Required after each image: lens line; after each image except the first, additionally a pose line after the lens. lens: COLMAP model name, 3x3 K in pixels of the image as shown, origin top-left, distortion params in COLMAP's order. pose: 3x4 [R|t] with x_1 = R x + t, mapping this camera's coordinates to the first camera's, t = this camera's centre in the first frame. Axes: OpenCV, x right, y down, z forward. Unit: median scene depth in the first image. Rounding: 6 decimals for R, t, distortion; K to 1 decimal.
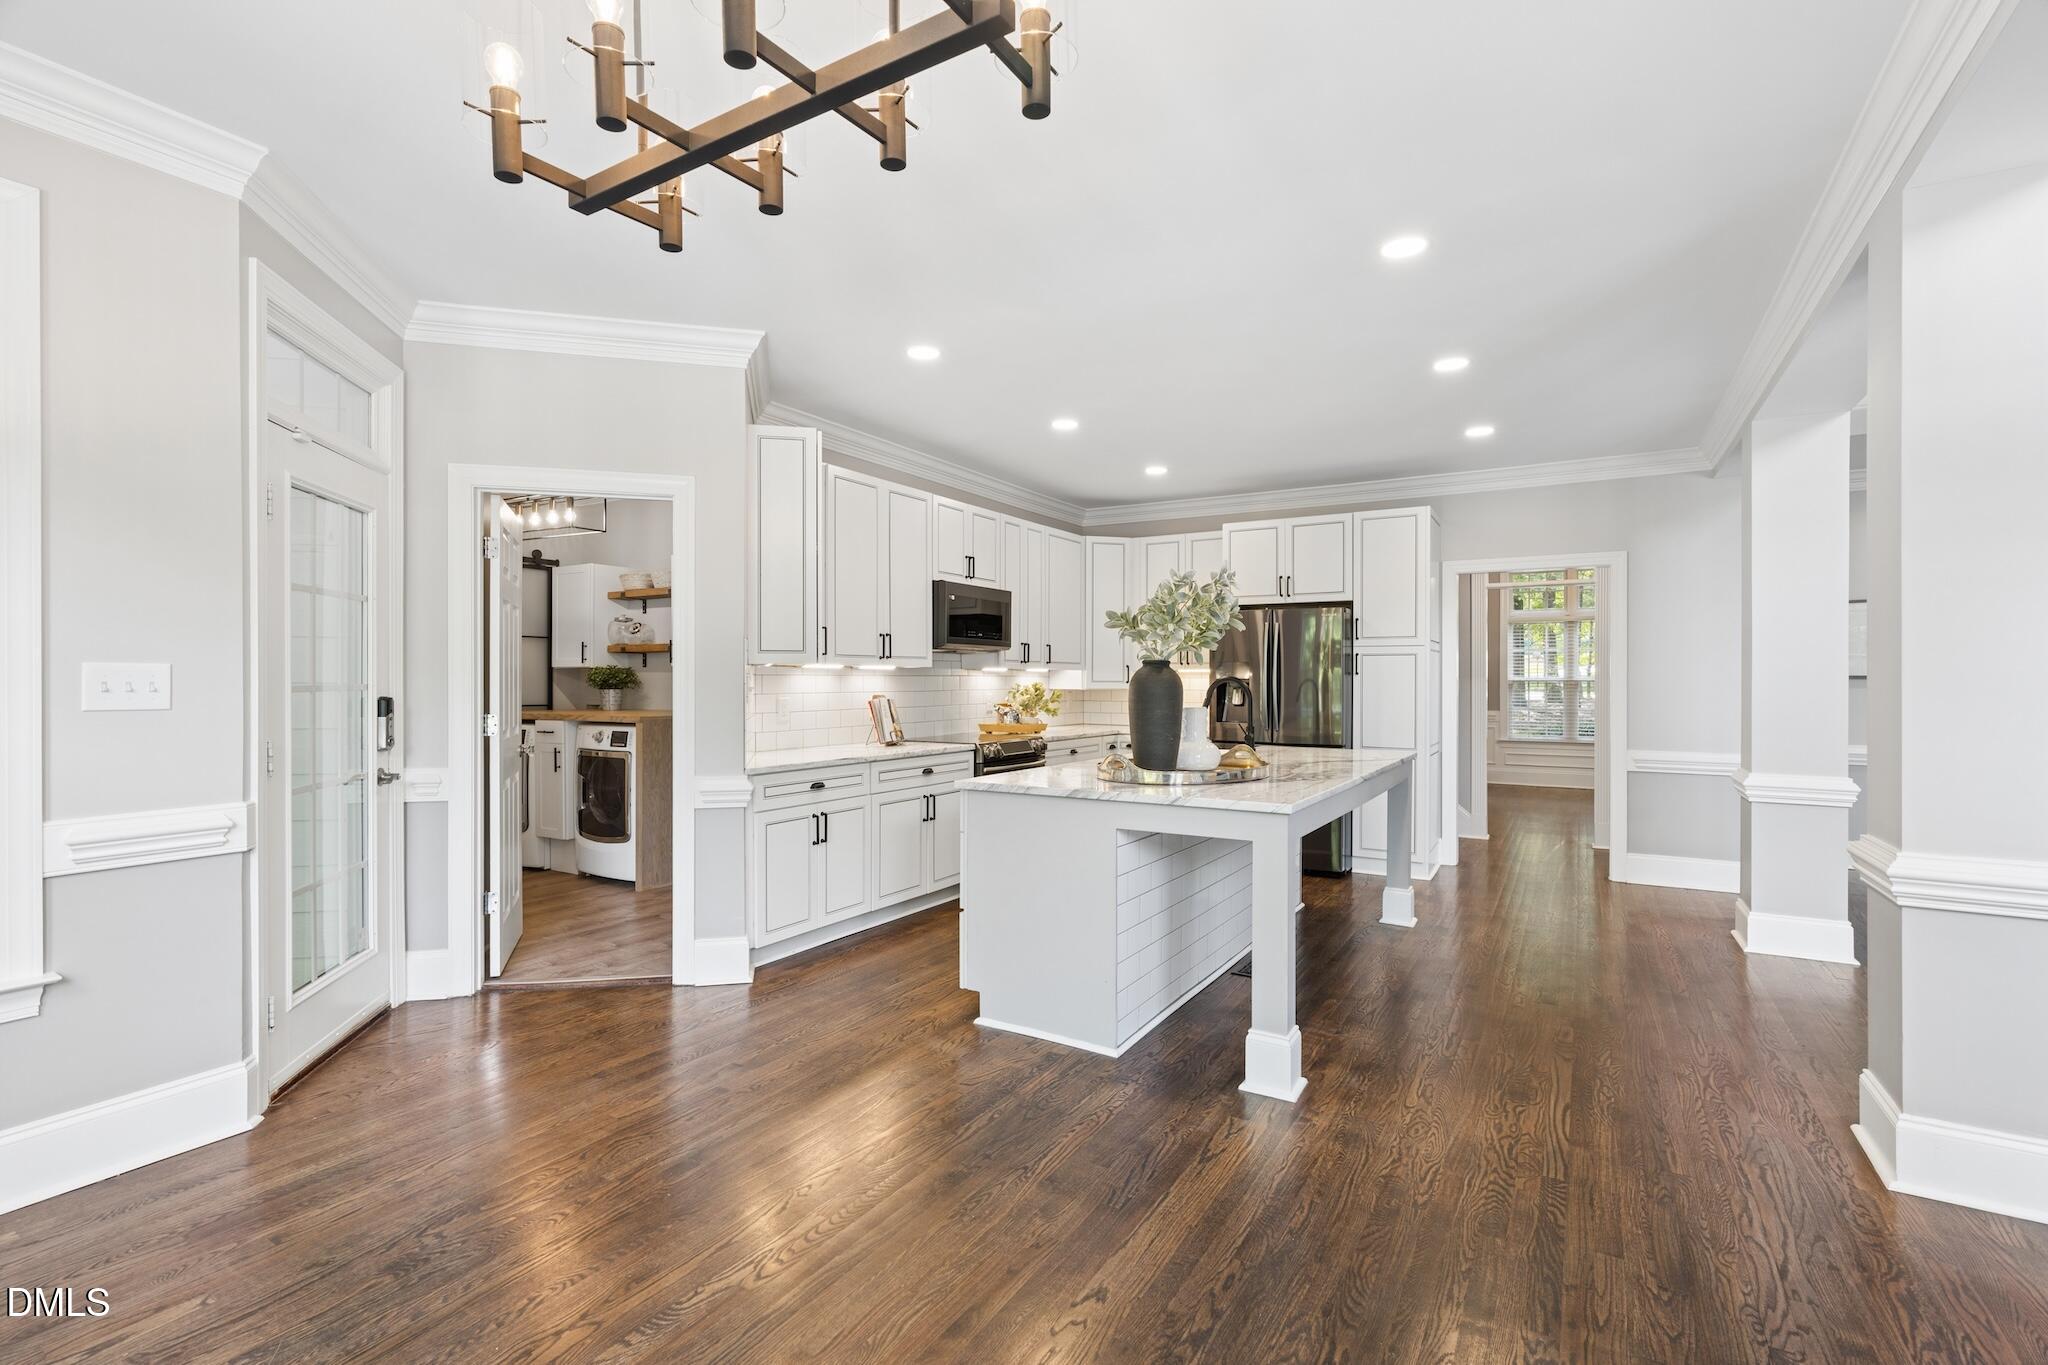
lens RADIAL K [[926.4, 0, 1015.3], [0, 926.4, 676.3], [0, 0, 1]] dist [-0.005700, 0.002737]
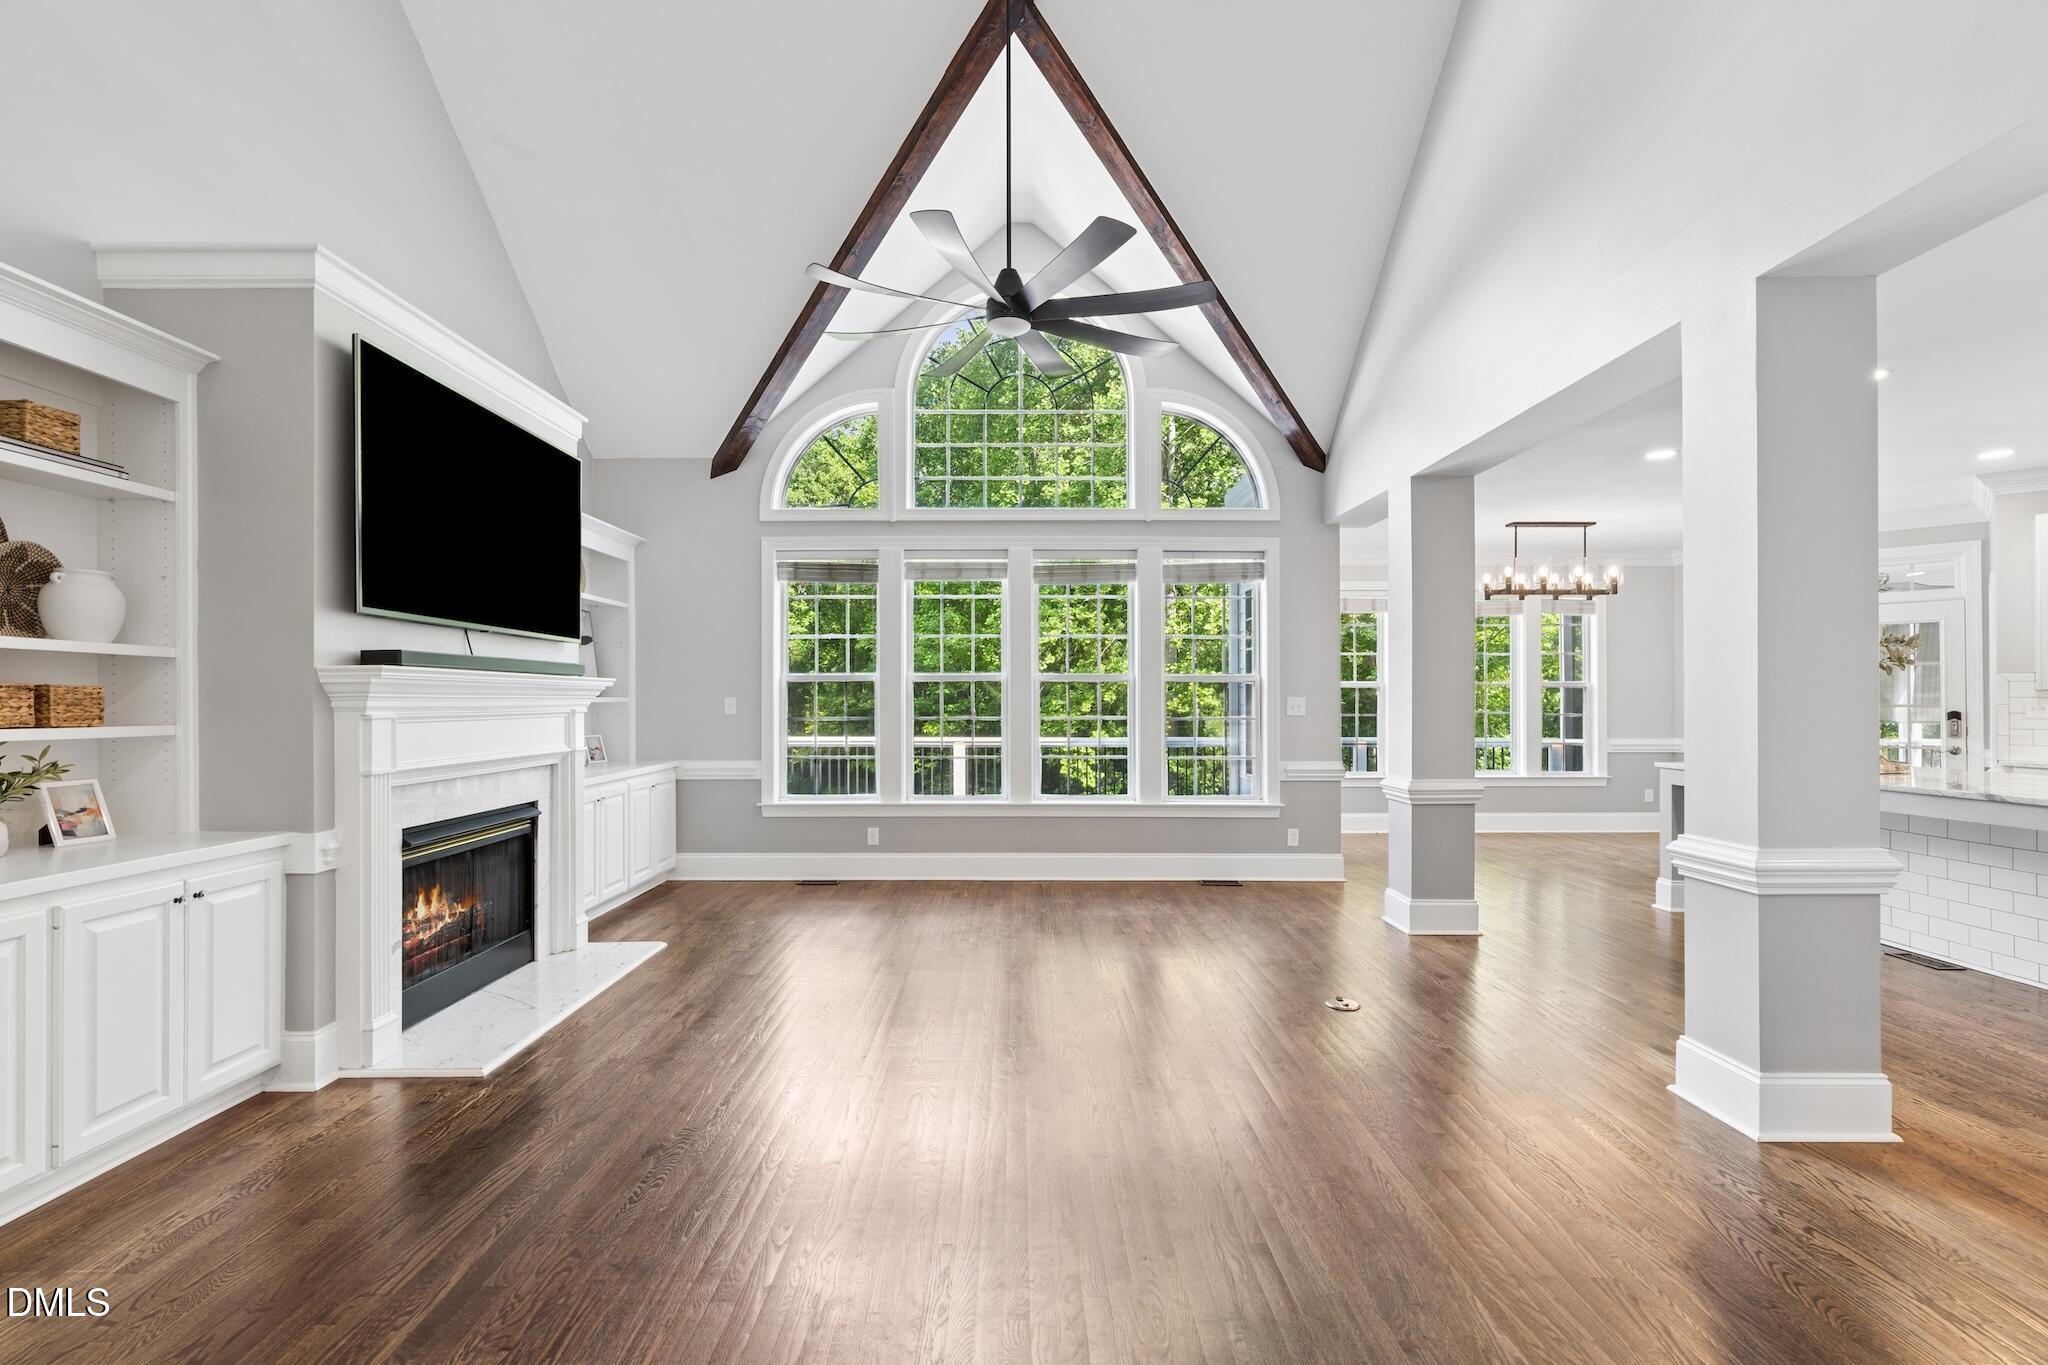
lens RADIAL K [[926.4, 0, 1020.0], [0, 926.4, 699.2], [0, 0, 1]] dist [-0.005700, 0.002737]
pose [[-0.850936, -0.004716, -0.525248, 1.970666], [-0.000007, 0.999960, -0.008967, 0.013997], [0.525269, -0.007627, -0.850902, 1.537703]]
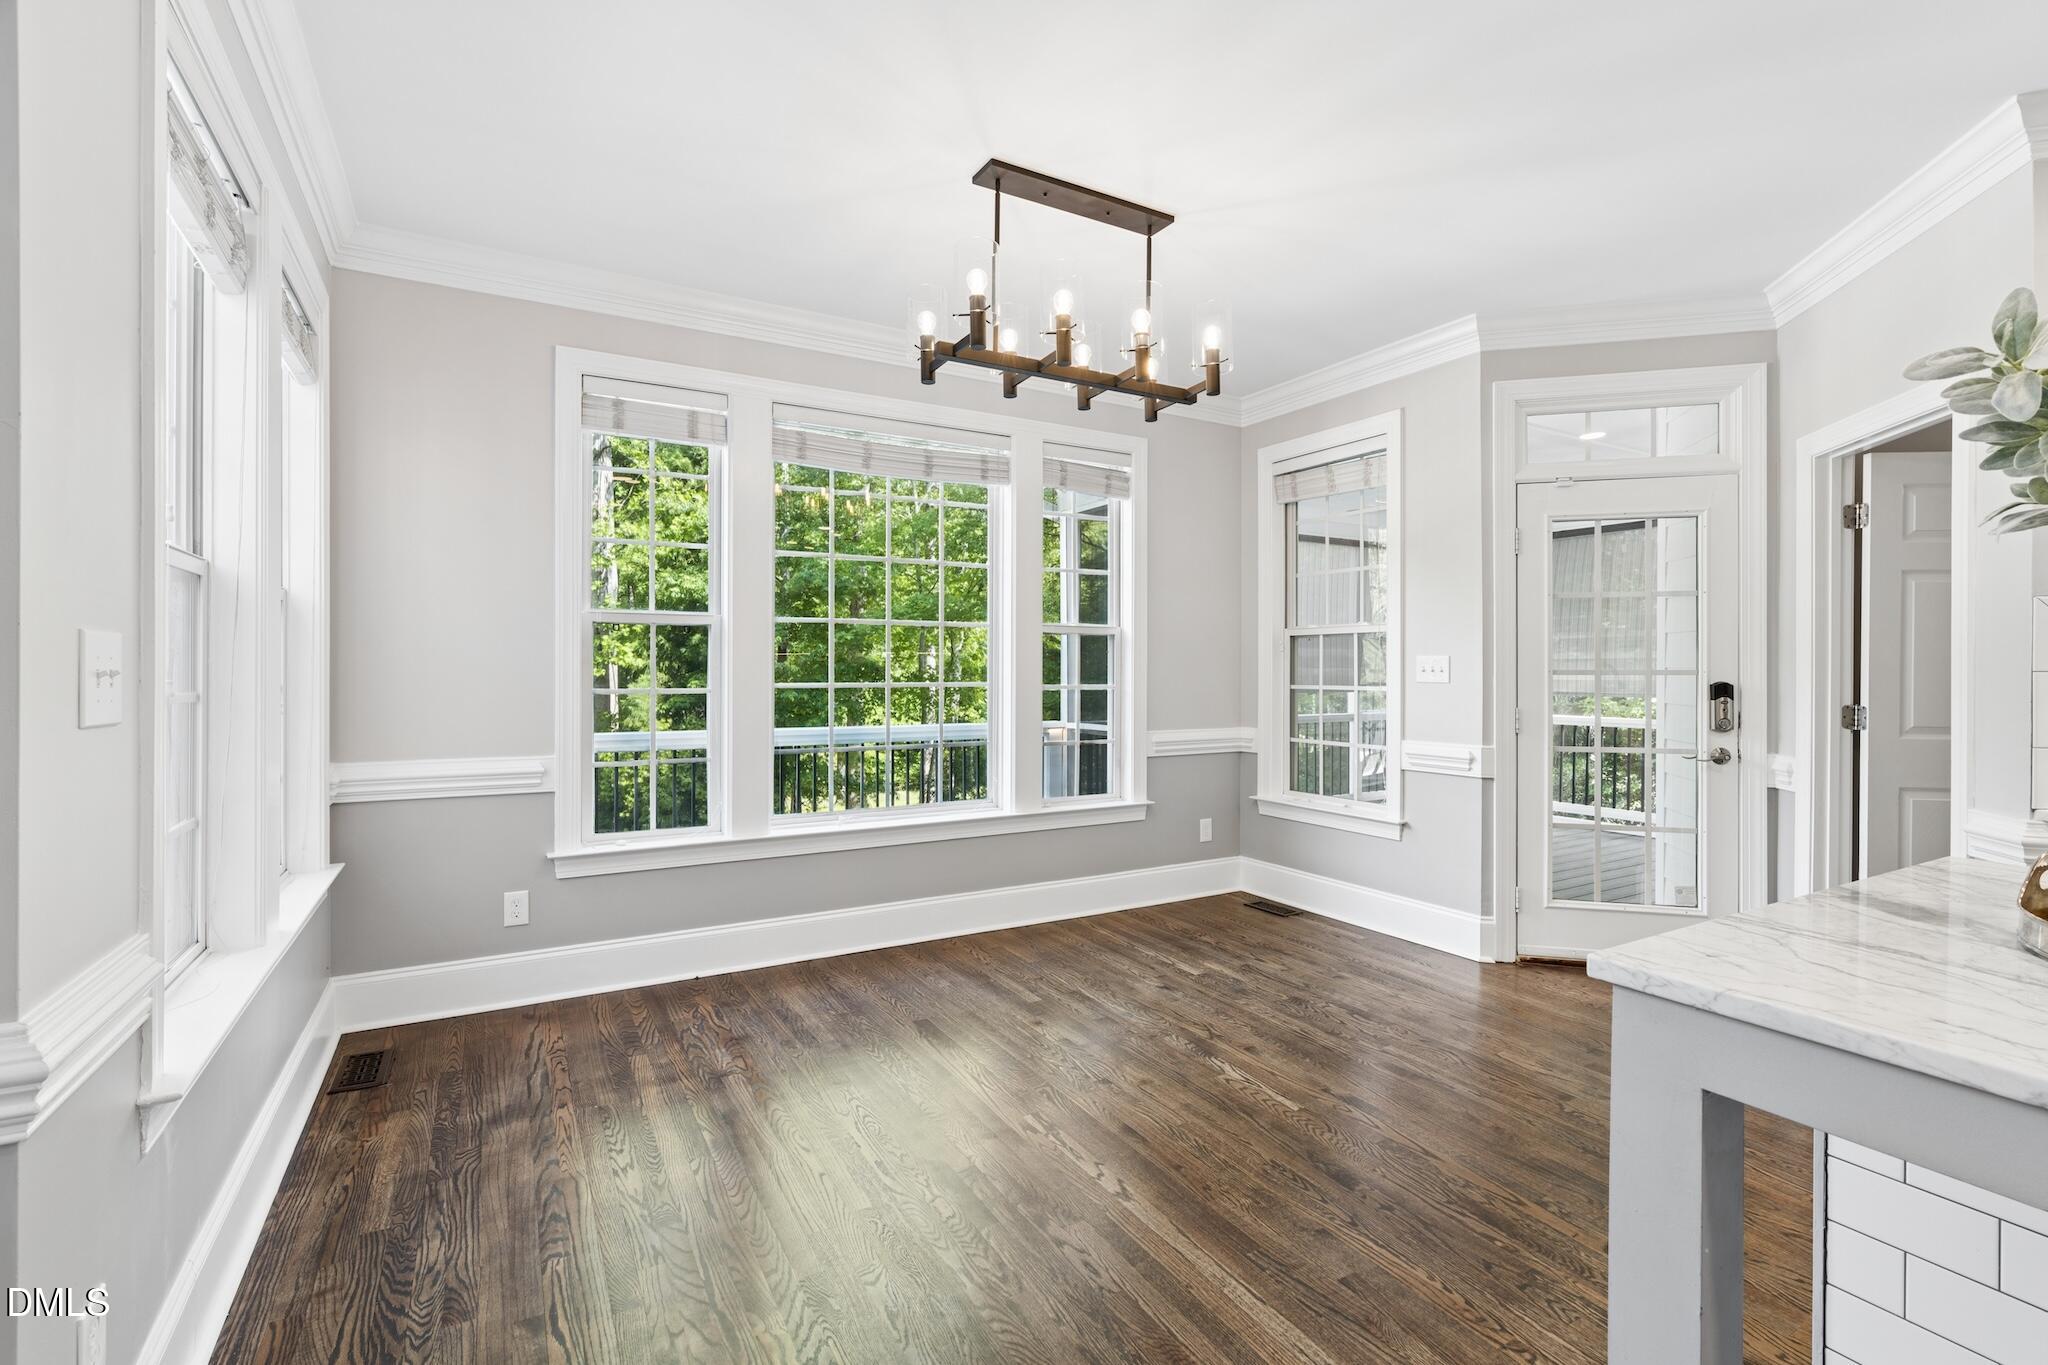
lens RADIAL K [[926.4, 0, 1031.6], [0, 926.4, 668.0], [0, 0, 1]] dist [-0.005700, 0.002737]
pose [[-0.473151, -0.001784, -0.880980, 0.602268], [-0.001584, 0.999998, -0.001174, 0.007951], [0.880980, 0.000840, -0.473152, 0.750652]]
